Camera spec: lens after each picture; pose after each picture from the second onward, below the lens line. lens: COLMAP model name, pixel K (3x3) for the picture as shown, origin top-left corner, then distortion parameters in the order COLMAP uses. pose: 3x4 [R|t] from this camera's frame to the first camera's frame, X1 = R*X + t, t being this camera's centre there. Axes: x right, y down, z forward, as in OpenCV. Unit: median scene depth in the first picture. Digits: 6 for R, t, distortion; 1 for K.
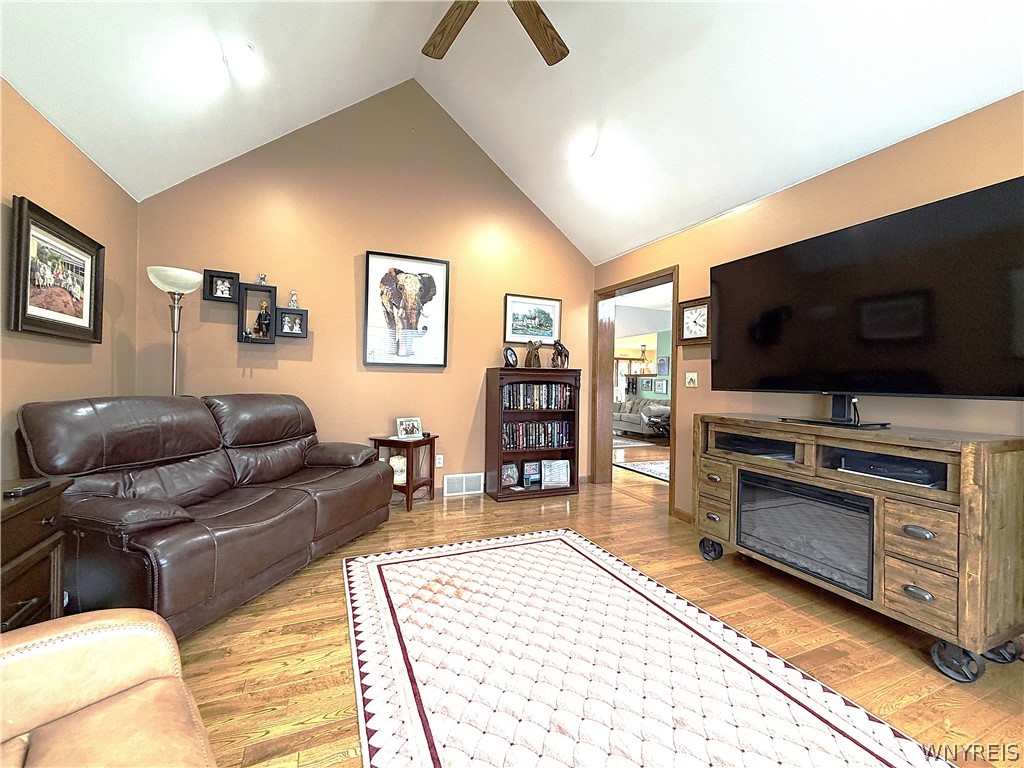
lens RADIAL K [[424.2, 0, 508.2], [0, 424.2, 382.1], [0, 0, 1]] dist [0.001946, 0.000257]
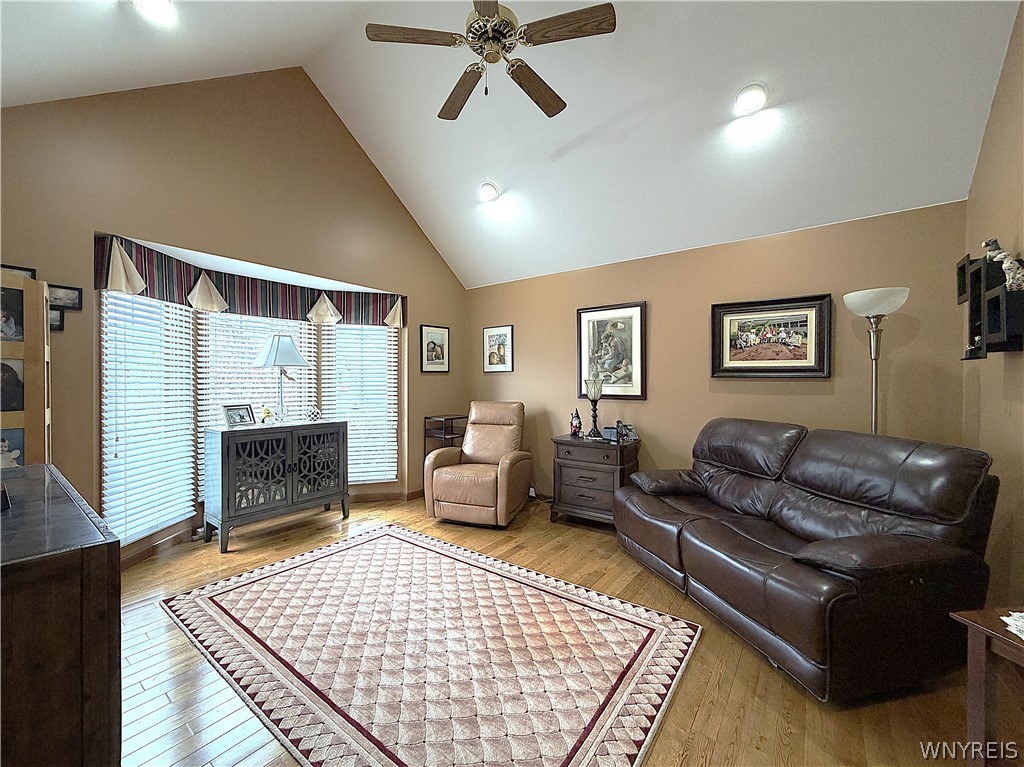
lens RADIAL K [[413.2, 0, 508.8], [0, 413.2, 383.6], [0, 0, 1]] dist [0.000414, -0.000049]
pose [[-0.866761, -0.015134, -0.498494, 0.245539], [-0.019016, 0.999815, 0.002711, -0.040511], [0.498361, 0.011829, -0.866889, 1.034287]]
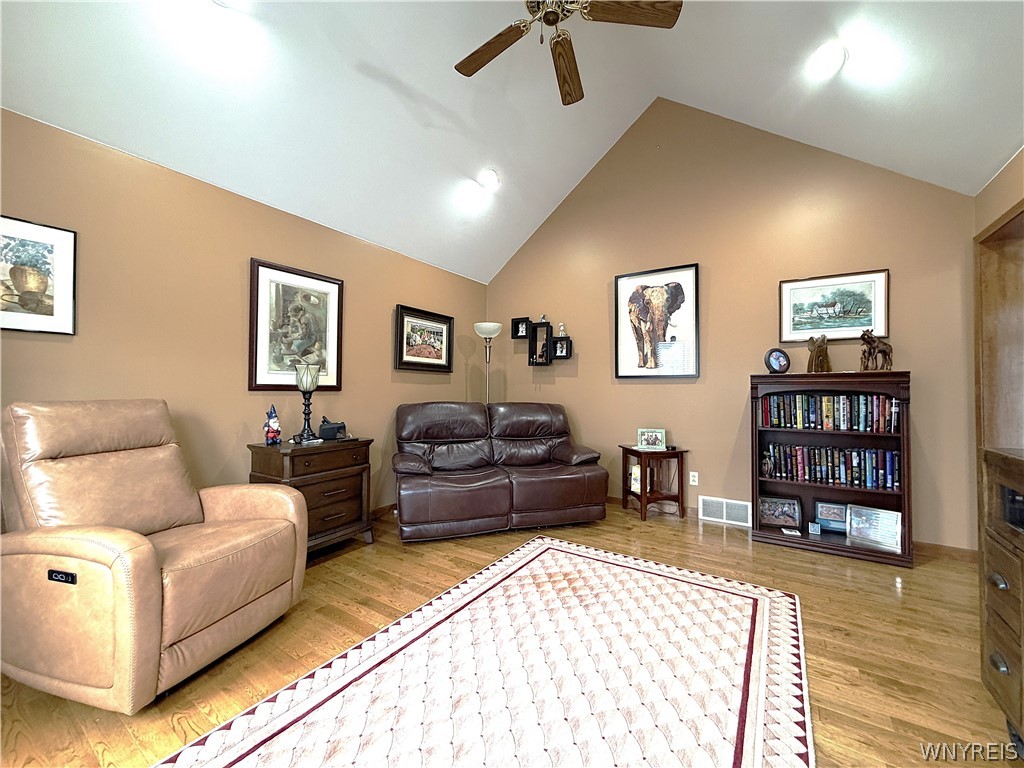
lens RADIAL K [[407.2, 0, 512.0], [0, 407.2, 384.0], [0, 0, 1]] dist [-0.000165, -0.000033]
pose [[0.549738, -0.028983, -0.834834, 0.393517], [0.000921, 0.999418, -0.034090, 0.009885], [0.835337, 0.017972, 0.549445, 0.186348]]
